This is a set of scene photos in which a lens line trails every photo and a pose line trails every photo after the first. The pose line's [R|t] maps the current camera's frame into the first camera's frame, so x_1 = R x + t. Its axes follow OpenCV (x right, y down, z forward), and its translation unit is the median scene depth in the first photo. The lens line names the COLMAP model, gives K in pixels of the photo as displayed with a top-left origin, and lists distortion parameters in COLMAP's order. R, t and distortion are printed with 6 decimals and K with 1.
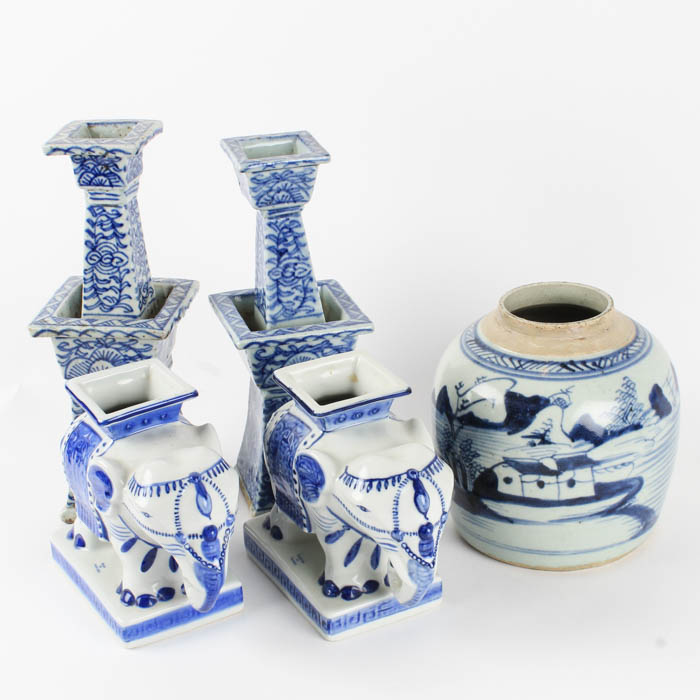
lens RADIAL K [[1579.5, 0, 349.0], [0, 1579.5, 354.1], [0, 0, 1]] dist [-0.128565, 0.000000]
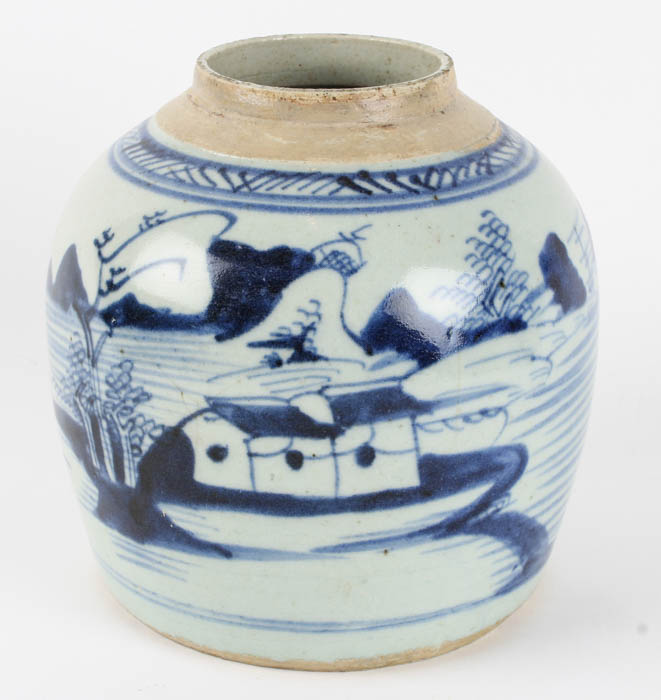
lens RADIAL K [[1913.7, 0, 335.6], [0, 1913.7, 349.9], [0, 0, 1]] dist [0.249886, 0.000000]
pose [[0.989020, 0.000649, 0.147783, 0.056356], [0.007959, 0.998305, -0.057650, 0.083397], [-0.147570, 0.058193, 0.987338, 0.487032]]
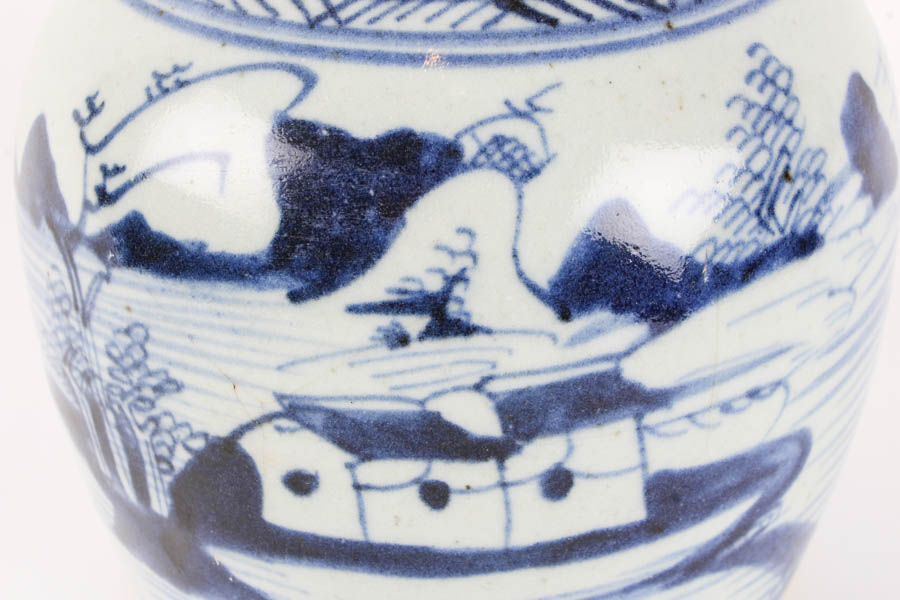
lens RADIAL K [[1650.2, 0, 447.6], [0, 1650.2, 294.6], [0, 0, 1]] dist [0.029828, 0.000000]
pose [[0.984381, -0.054610, 0.167367, 0.082605], [0.039538, 0.994964, 0.092102, 0.028006], [-0.171554, -0.084047, 0.981583, 0.752304]]
